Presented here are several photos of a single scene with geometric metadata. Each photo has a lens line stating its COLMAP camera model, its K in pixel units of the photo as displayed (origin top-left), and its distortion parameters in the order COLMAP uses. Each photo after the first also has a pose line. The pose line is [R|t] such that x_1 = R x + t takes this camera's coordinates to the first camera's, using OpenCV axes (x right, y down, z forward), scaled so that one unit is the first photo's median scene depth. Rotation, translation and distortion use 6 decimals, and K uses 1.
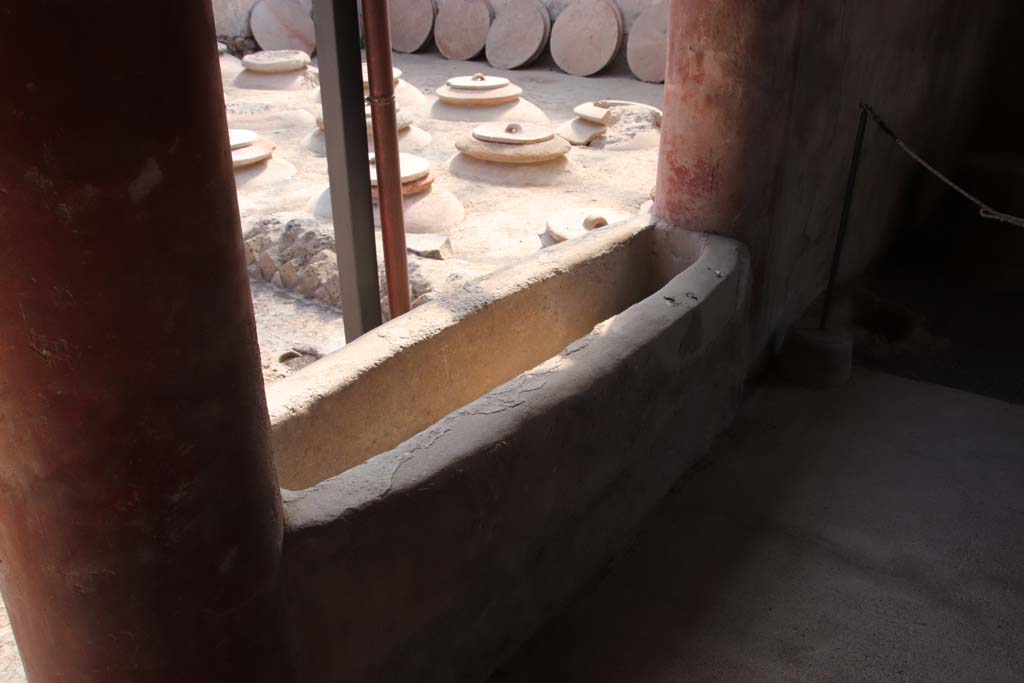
lens RADIAL K [[877.9, 0, 512.0], [0, 877.9, 341.5], [0, 0, 1]] dist [-0.137844, 0.186719]
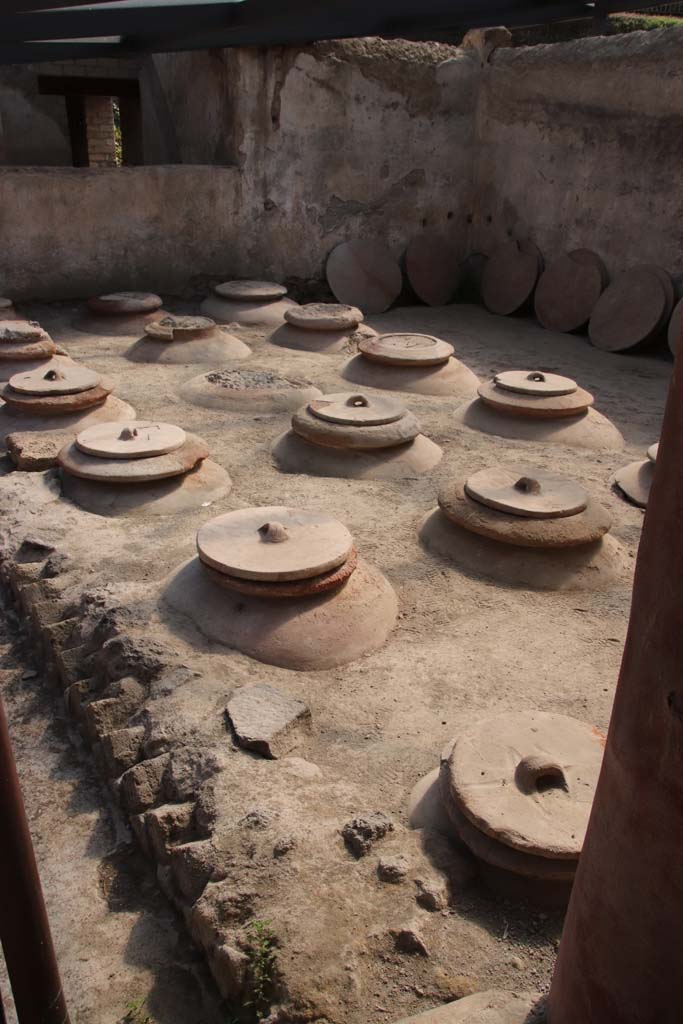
lens RADIAL K [[877.9, 0, 341.5], [0, 877.9, 512.0], [0, 0, 1]] dist [-0.137844, 0.186719]
pose [[0.931440, 0.168733, -0.322410, 0.066421], [-0.189020, 0.981437, -0.032443, -0.132895], [0.310951, 0.091161, 0.946044, 0.246808]]
